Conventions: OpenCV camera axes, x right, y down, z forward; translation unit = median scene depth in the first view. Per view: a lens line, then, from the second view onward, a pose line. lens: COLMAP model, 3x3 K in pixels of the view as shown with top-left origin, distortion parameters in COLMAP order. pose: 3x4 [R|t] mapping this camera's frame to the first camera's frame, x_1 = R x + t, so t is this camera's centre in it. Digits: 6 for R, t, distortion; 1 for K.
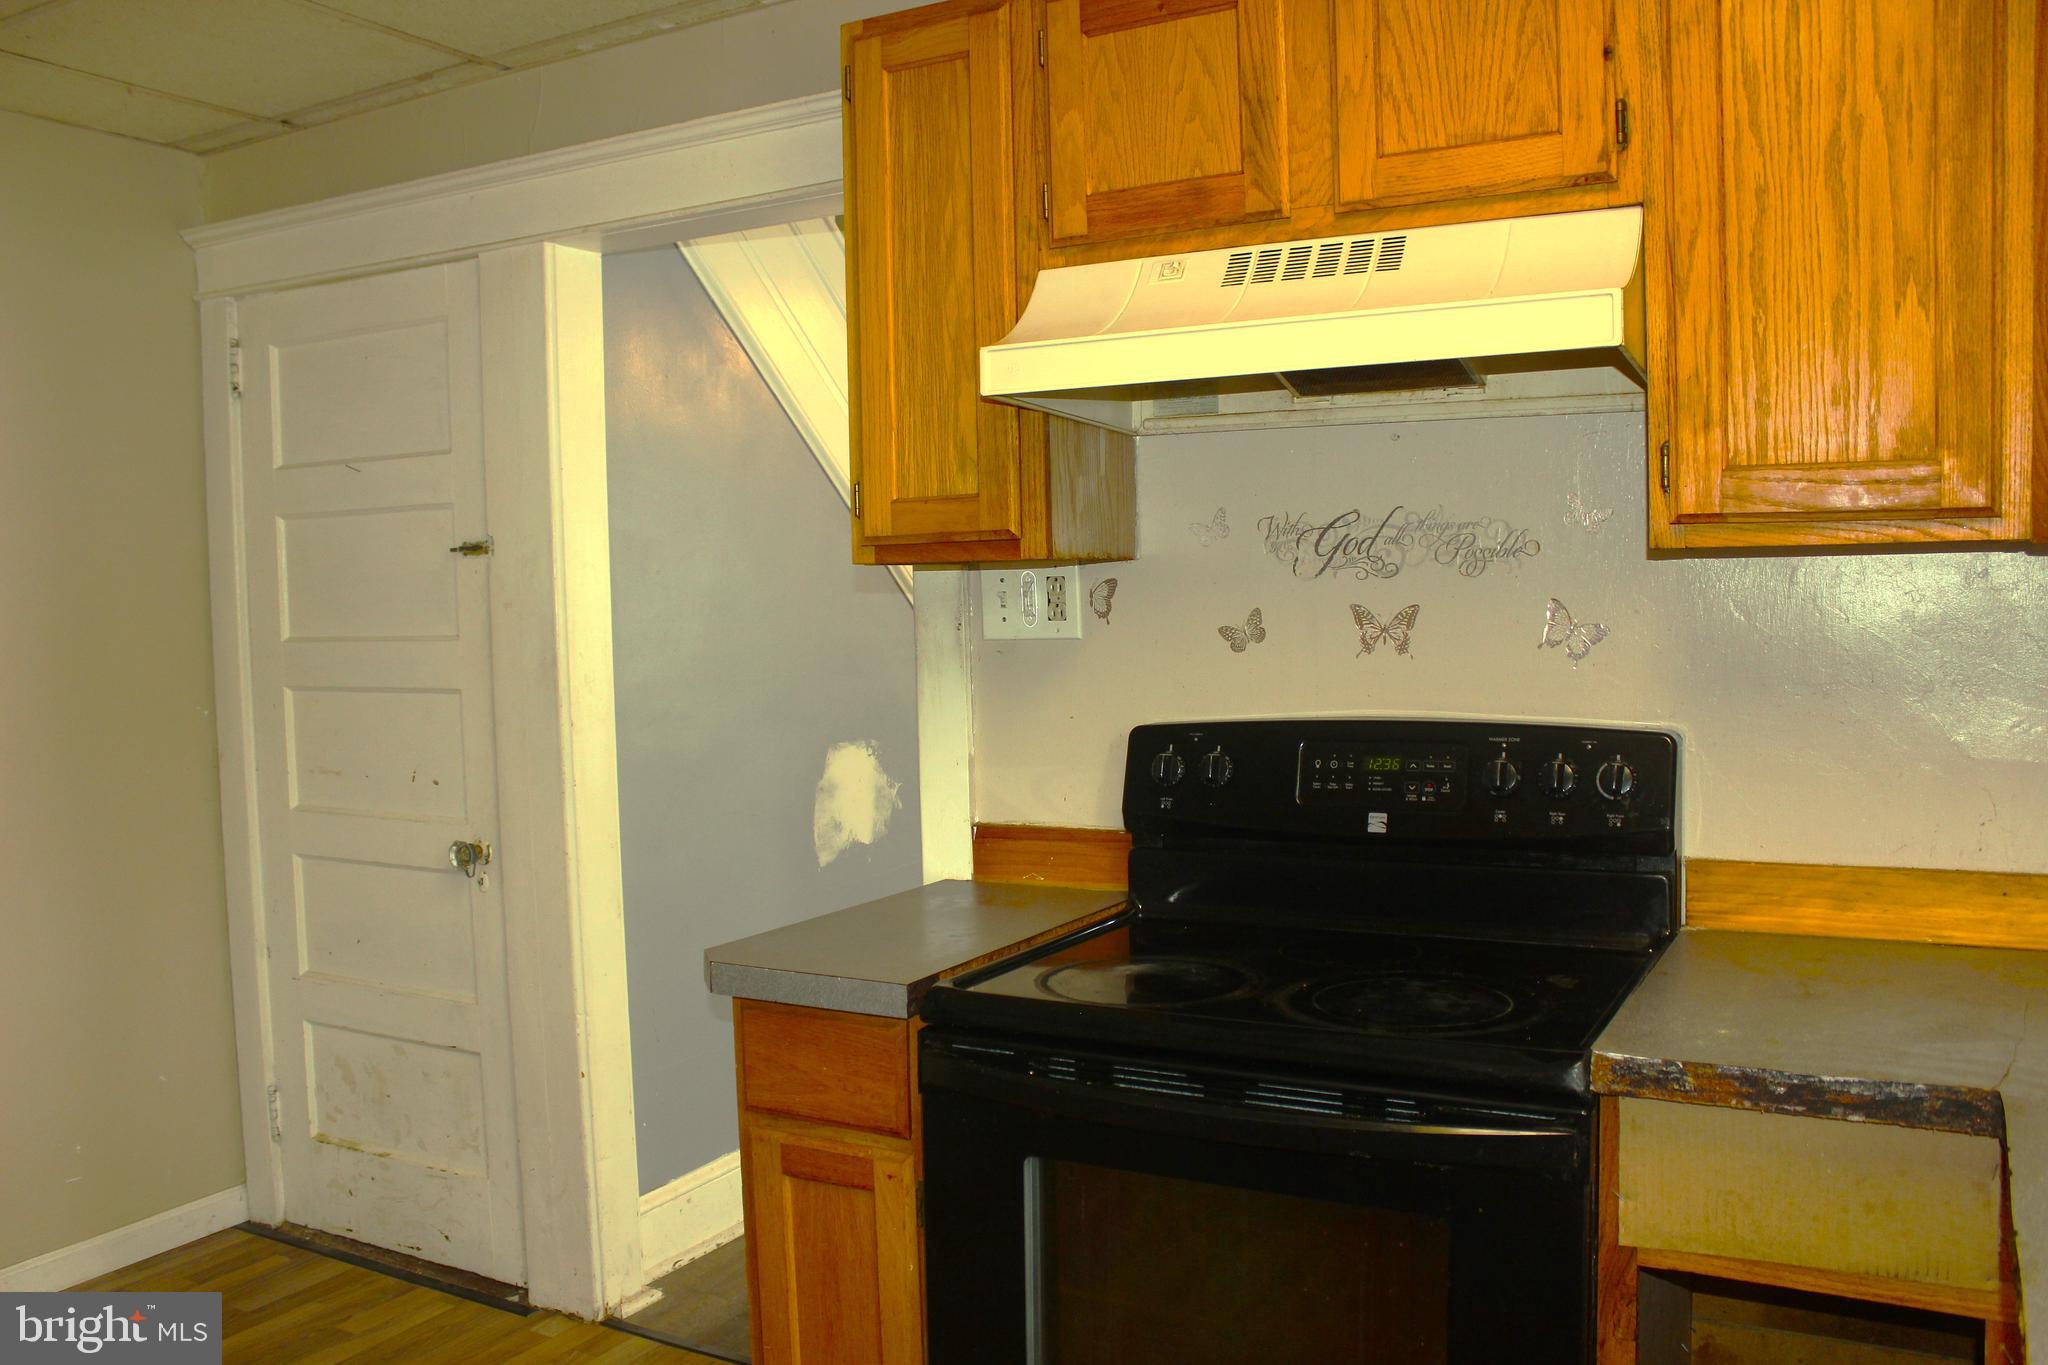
lens RADIAL K [[1689.4, 0, 1034.0], [0, 1689.4, 686.6], [0, 0, 1]] dist [-0.163109, 0.144101]
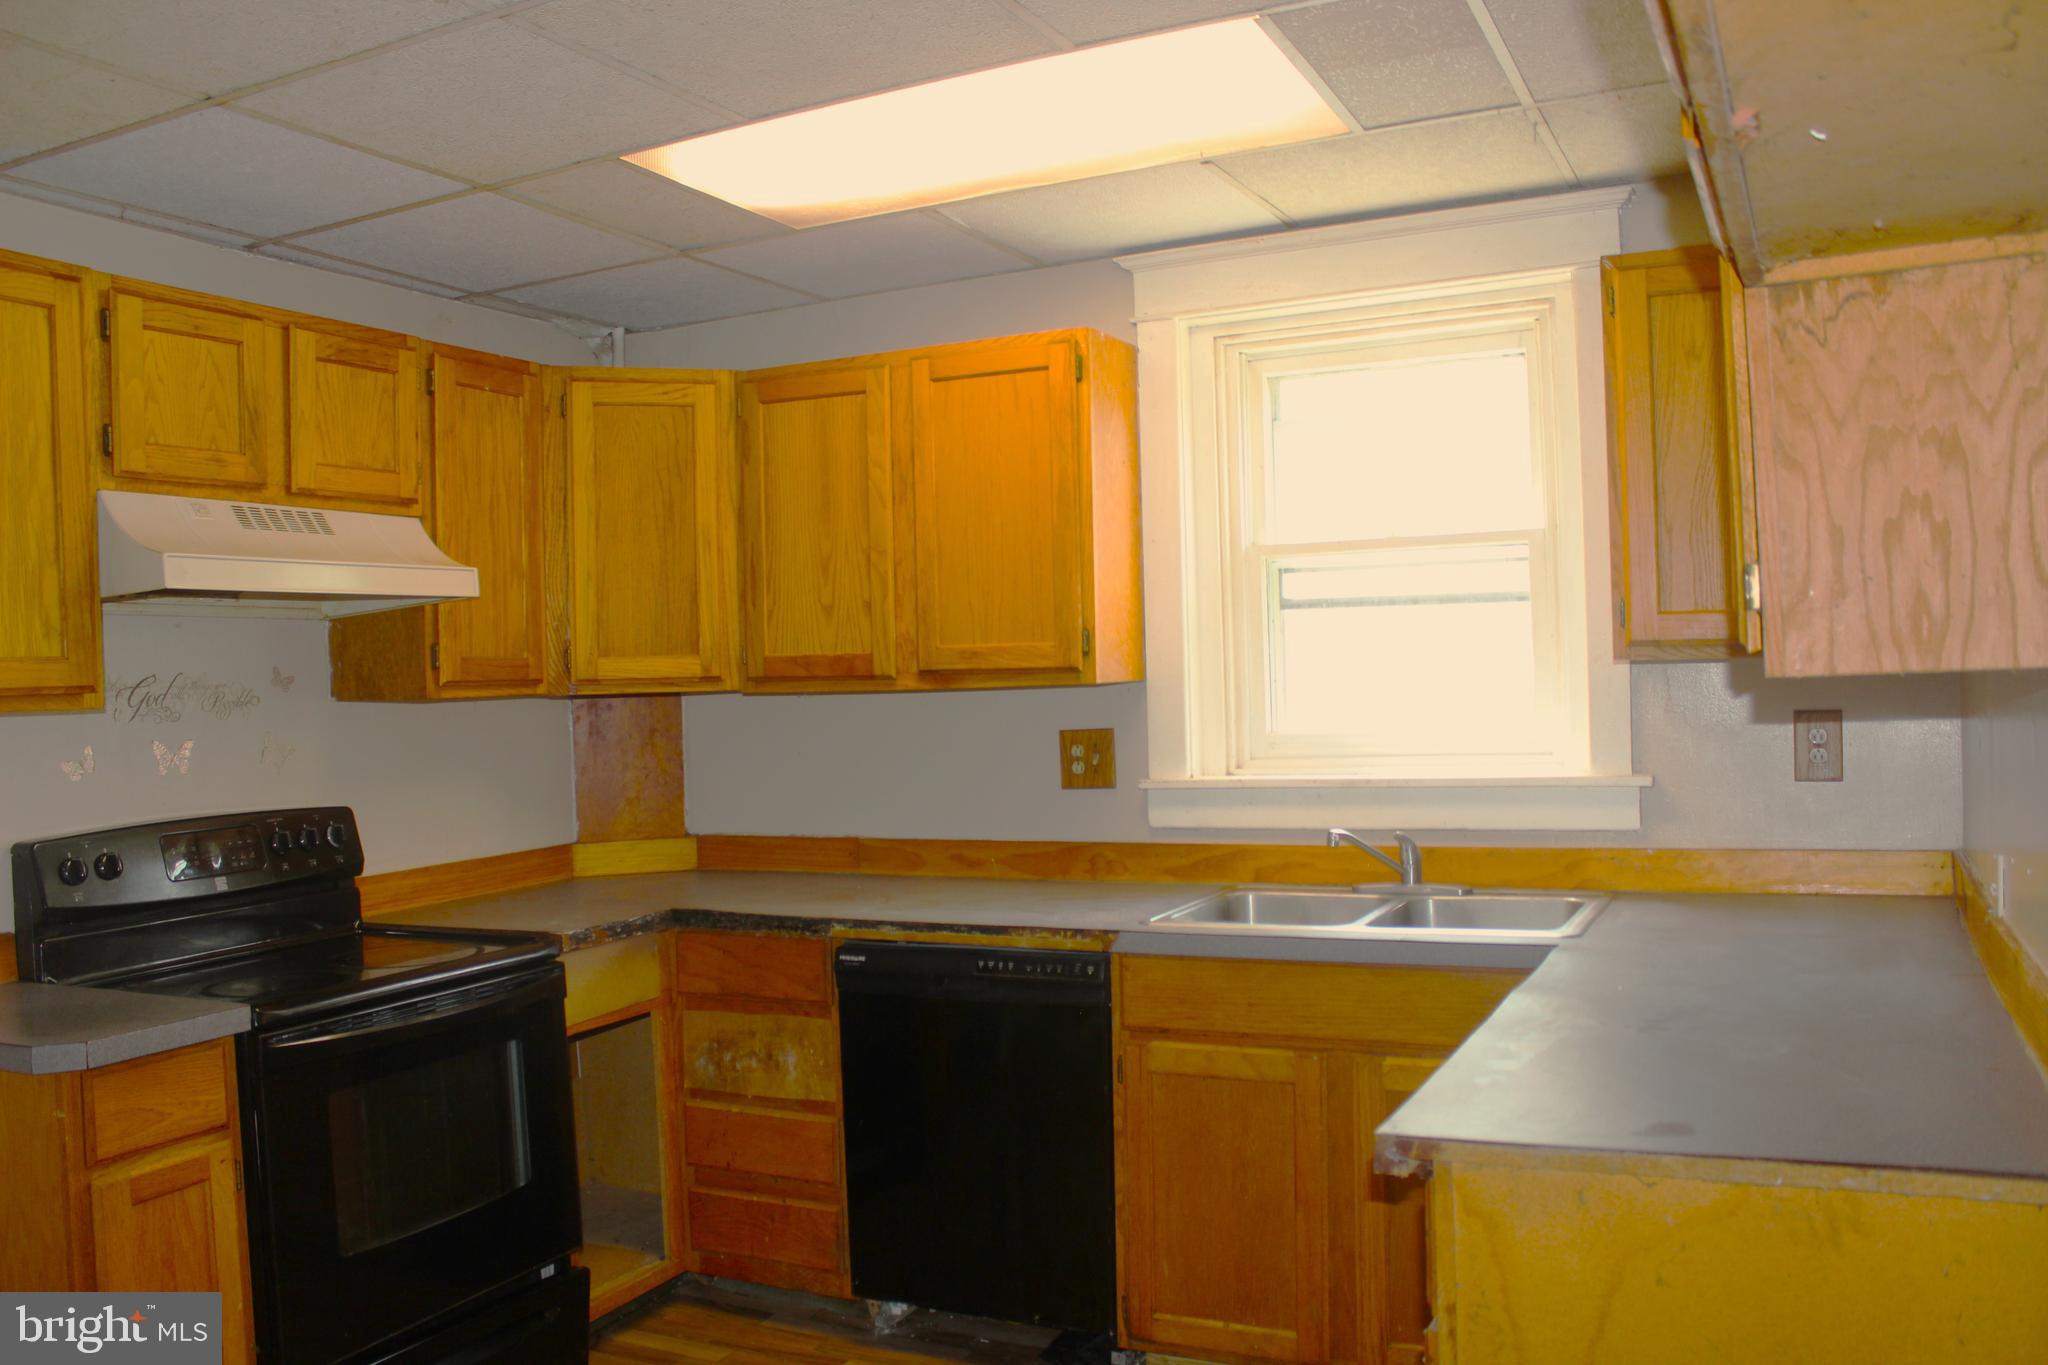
lens RADIAL K [[1689.4, 0, 1011.7], [0, 1689.4, 687.6], [0, 0, 1]] dist [-0.163109, 0.144101]
pose [[-0.048560, 0.012497, 0.998742, -1.270067], [0.092240, 0.995705, -0.007974, -0.016211], [-0.994552, 0.091737, -0.049504, 0.350993]]
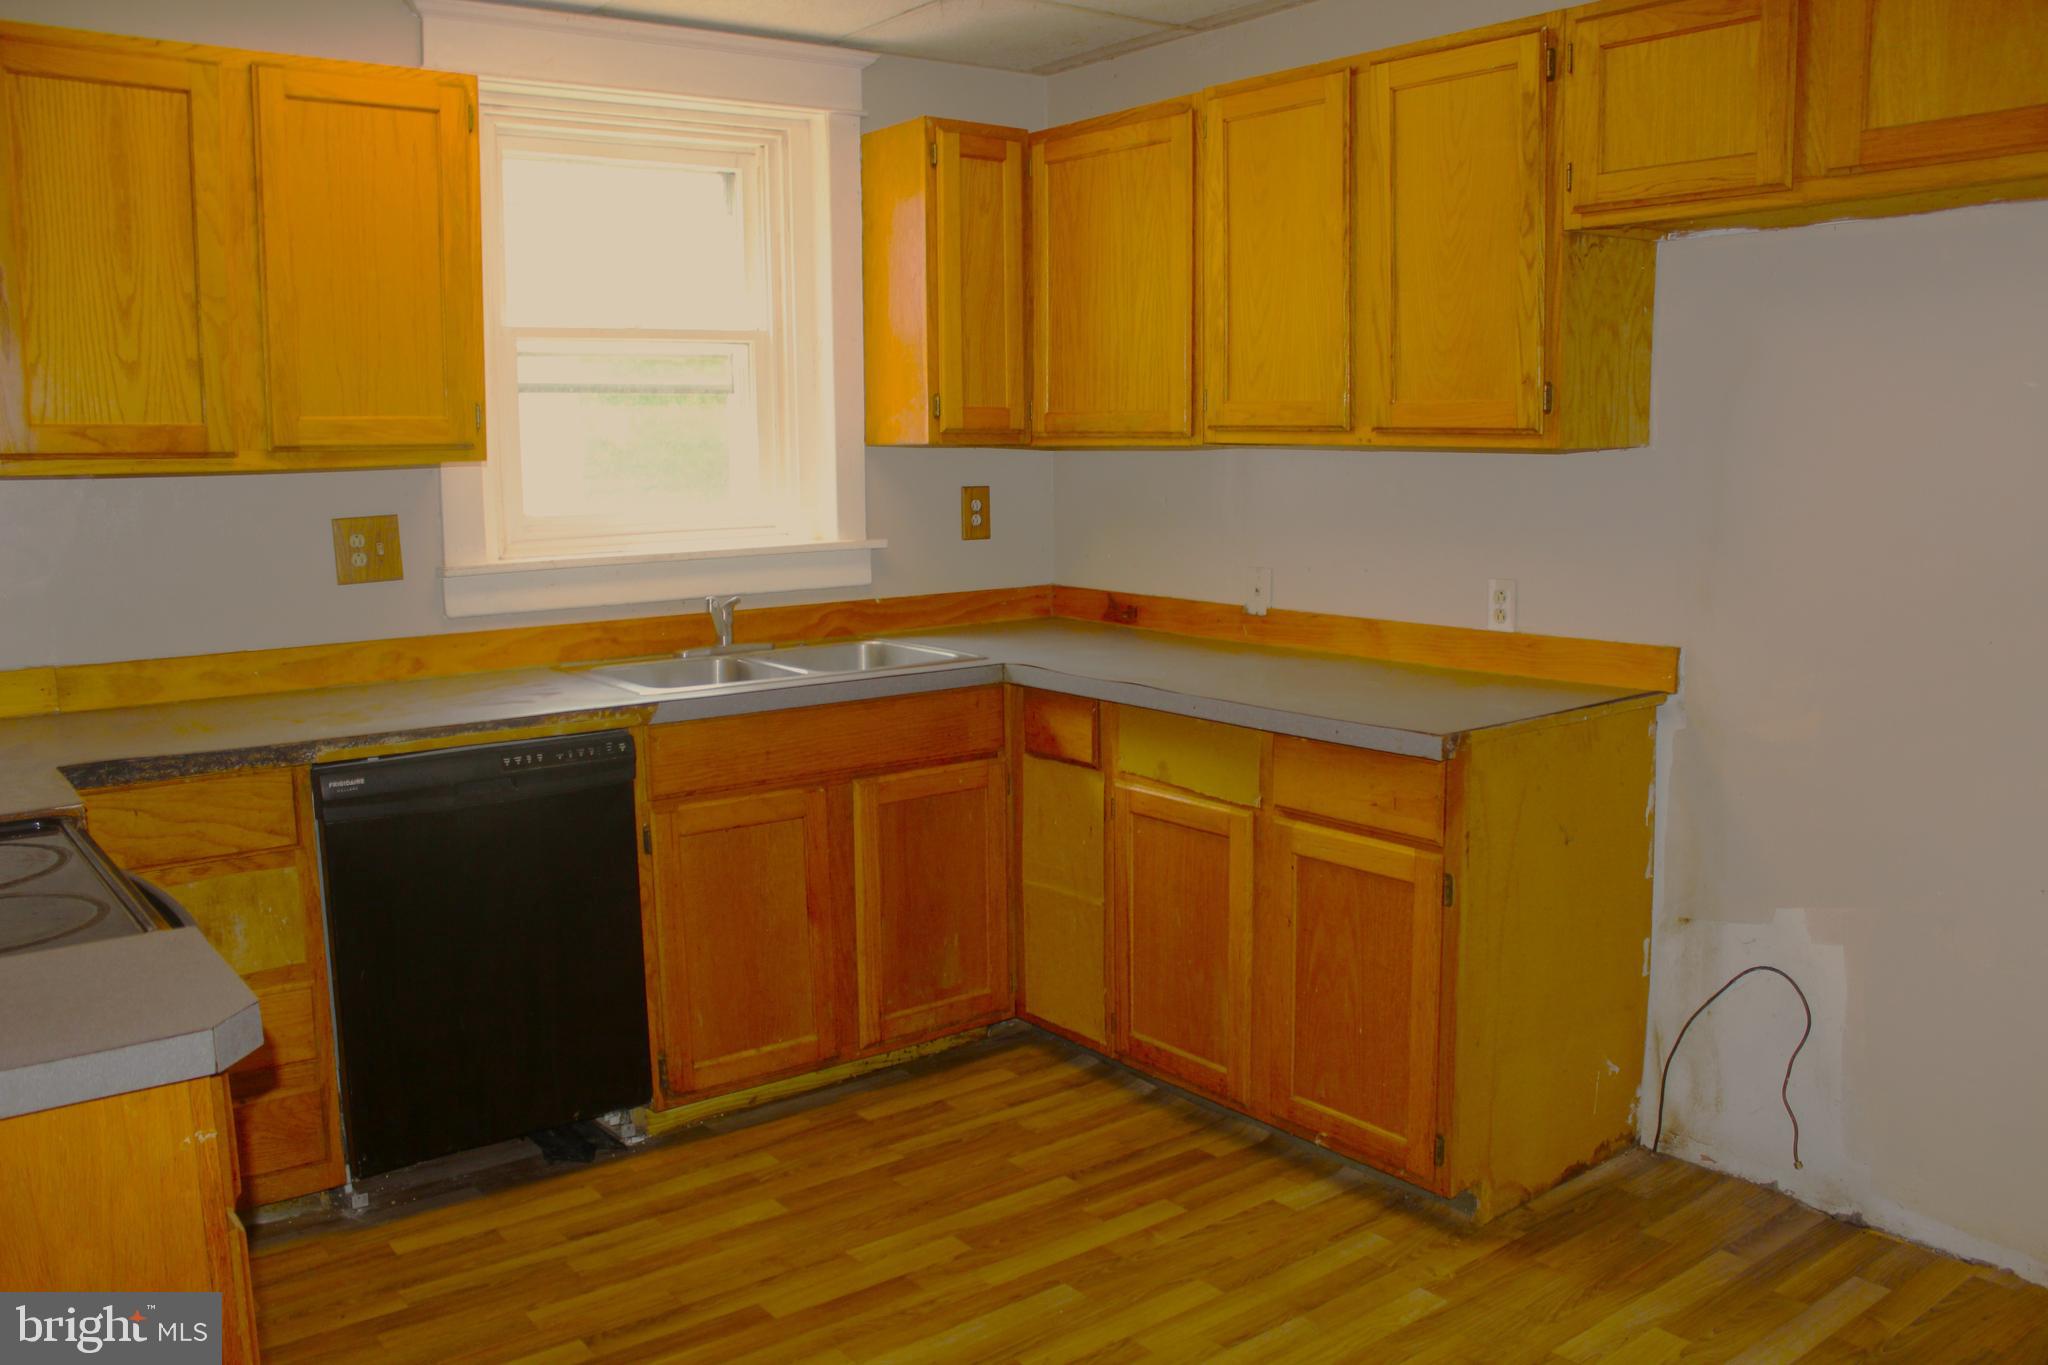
lens RADIAL K [[1689.4, 0, 1022.6], [0, 1689.4, 688.9], [0, 0, 1]] dist [-0.163109, 0.144101]
pose [[-0.916051, -0.025650, 0.400240, -0.717266], [0.055185, 0.980399, 0.189136, -0.080068], [-0.397246, 0.195346, -0.896680, 1.365416]]
